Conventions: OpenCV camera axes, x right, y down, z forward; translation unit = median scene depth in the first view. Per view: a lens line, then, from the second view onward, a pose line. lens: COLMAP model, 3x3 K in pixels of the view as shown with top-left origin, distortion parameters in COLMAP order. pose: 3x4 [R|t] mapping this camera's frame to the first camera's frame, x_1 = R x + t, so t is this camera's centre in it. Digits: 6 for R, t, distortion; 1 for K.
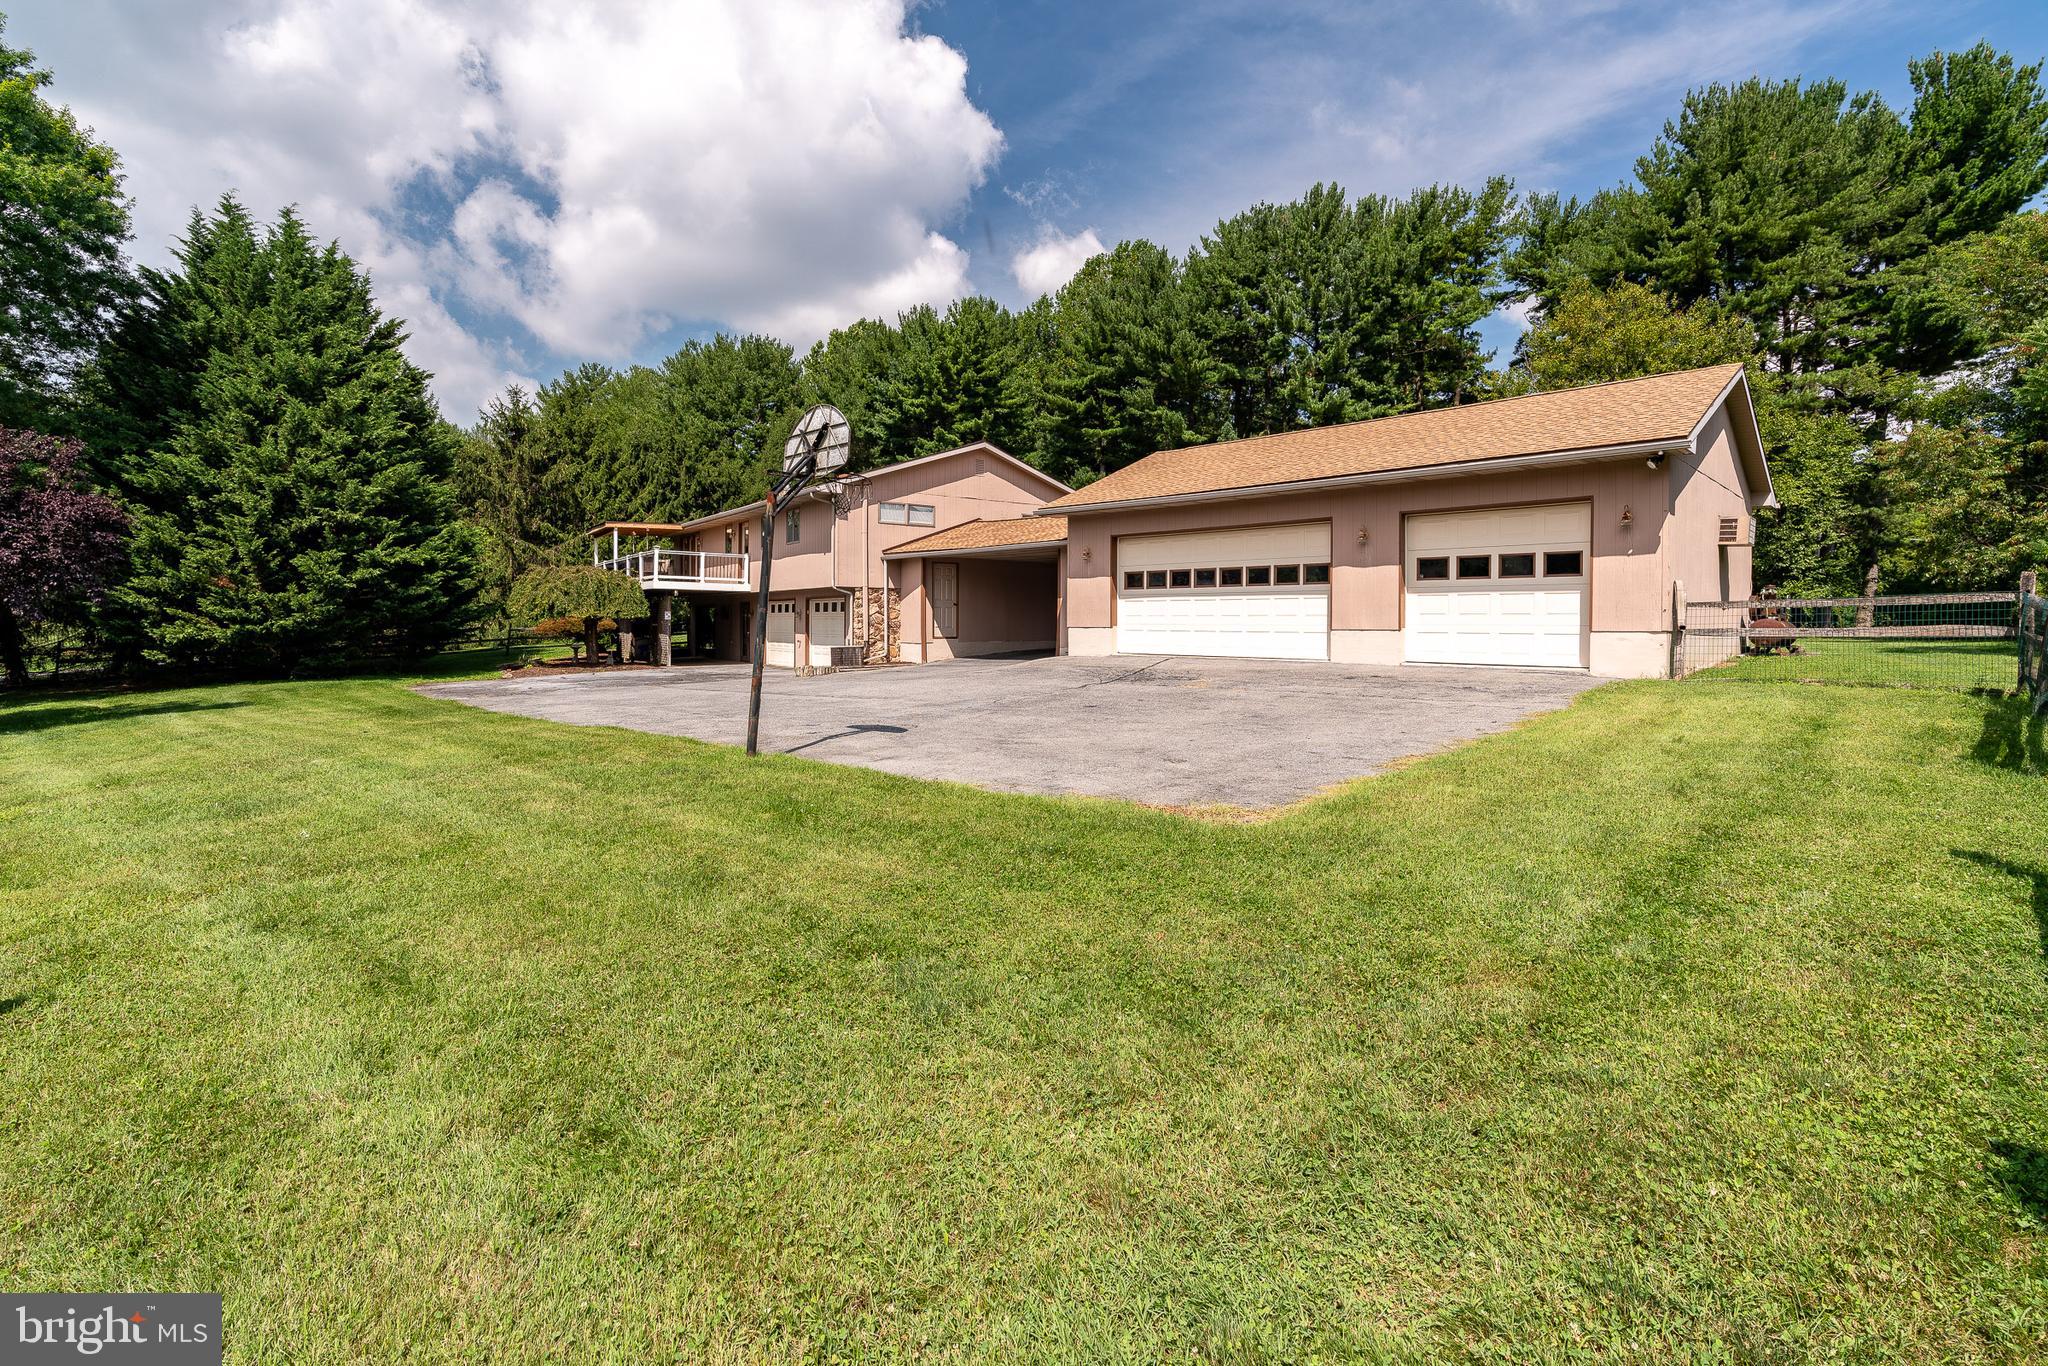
lens RADIAL K [[957.5, 0, 1018.4], [0, 957.5, 627.1], [0, 0, 1]] dist [0.003610, 0.001522]
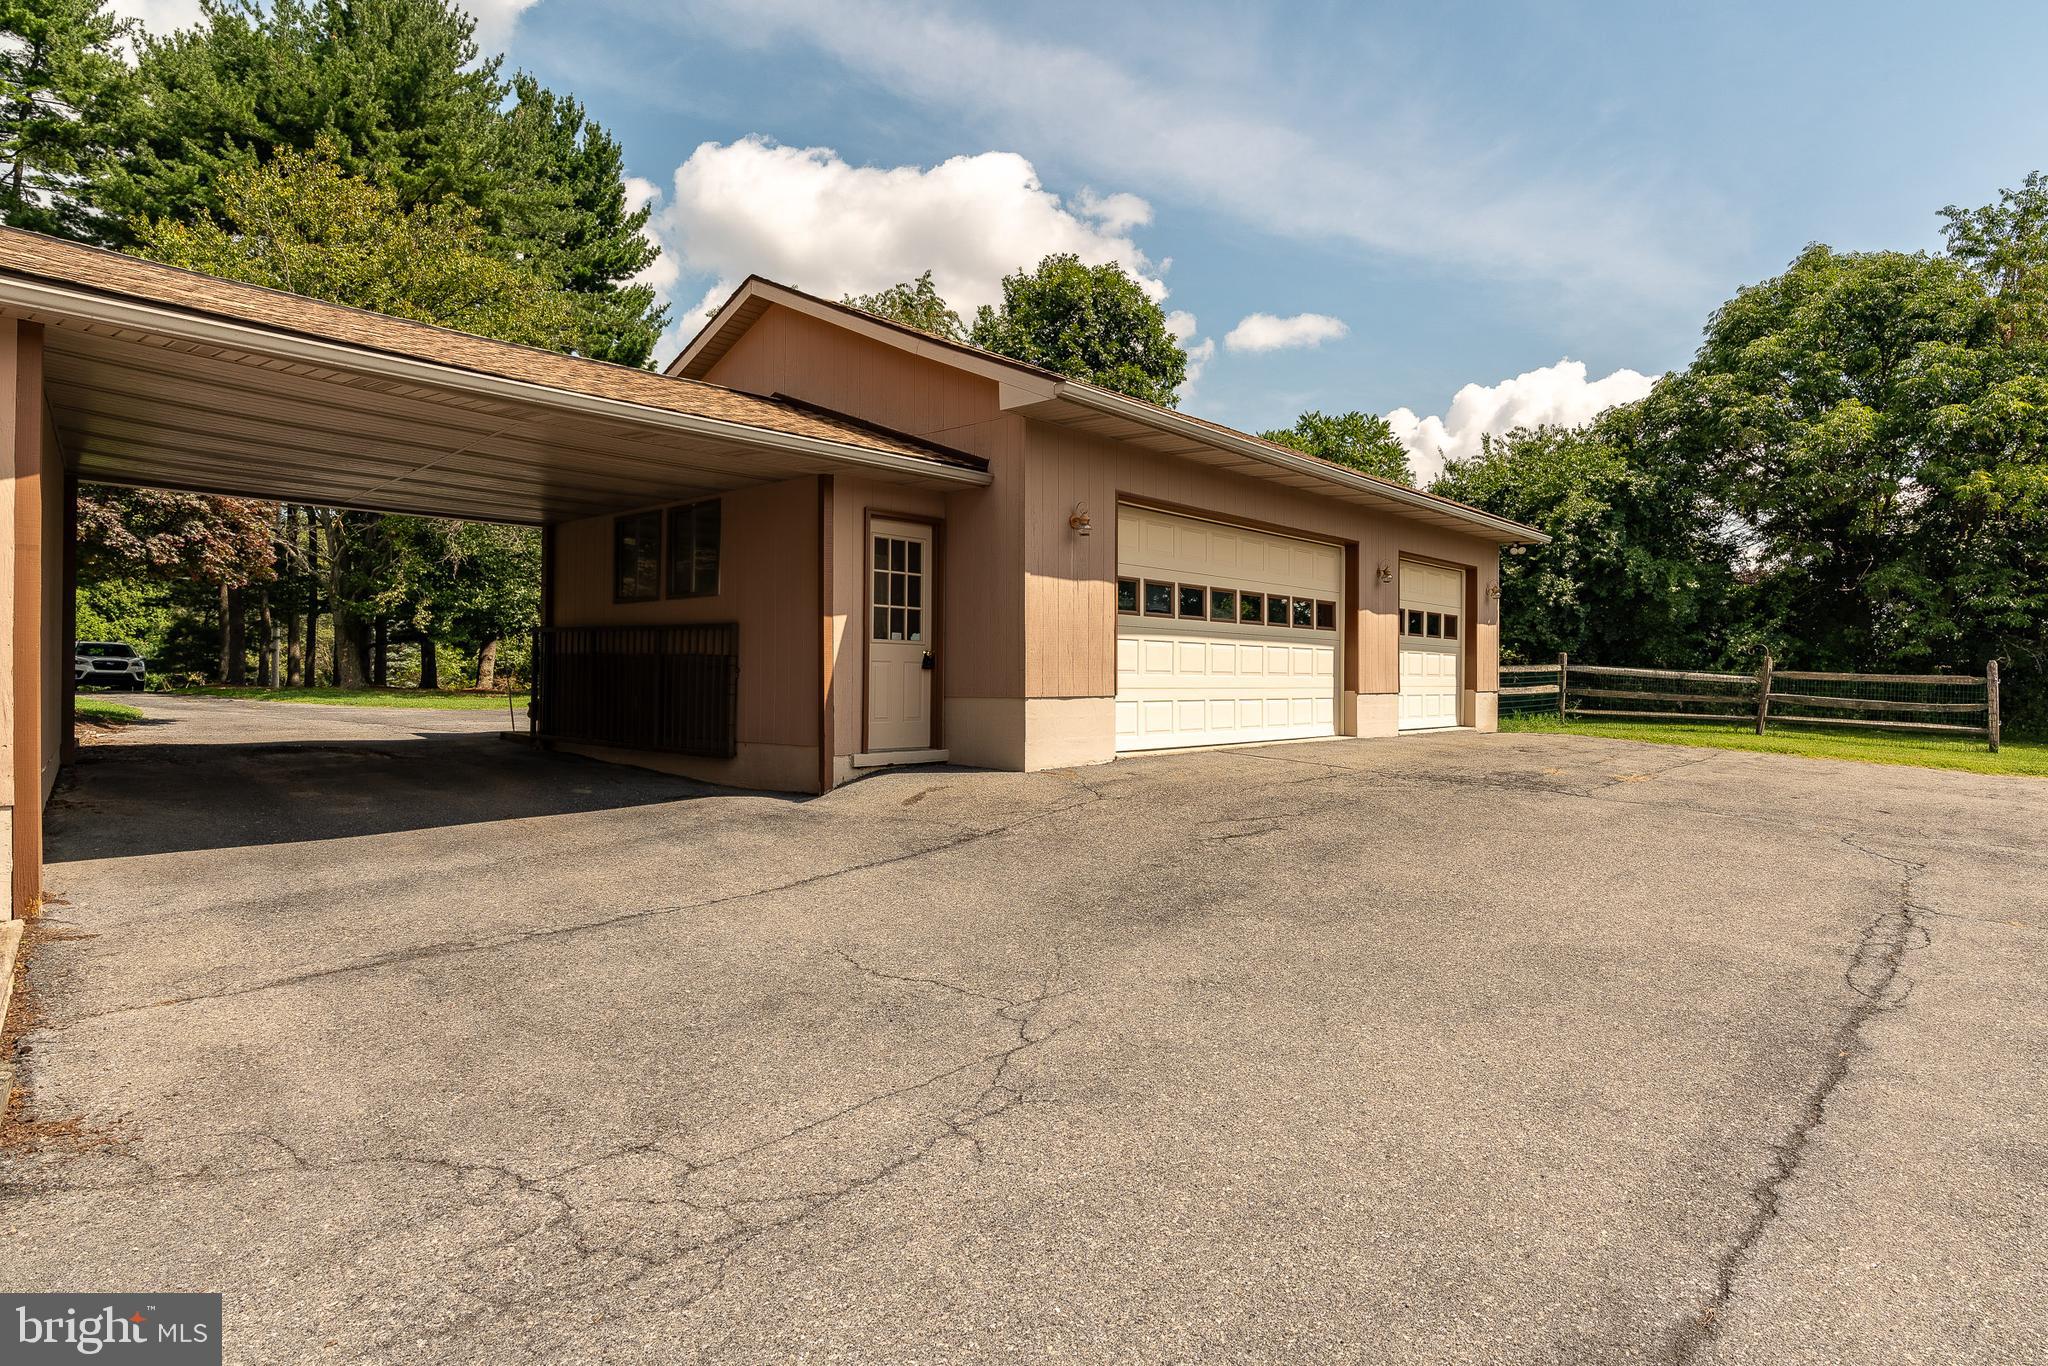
lens RADIAL K [[1128.1, 0, 1024.0], [0, 1128.1, 683.0], [0, 0, 1]] dist [0.002703, 0.000632]
pose [[-0.096999, -0.004554, 0.995274, -0.216946], [0.001642, 0.999987, 0.004736, -0.004556], [-0.995283, 0.002093, -0.096990, 0.569369]]
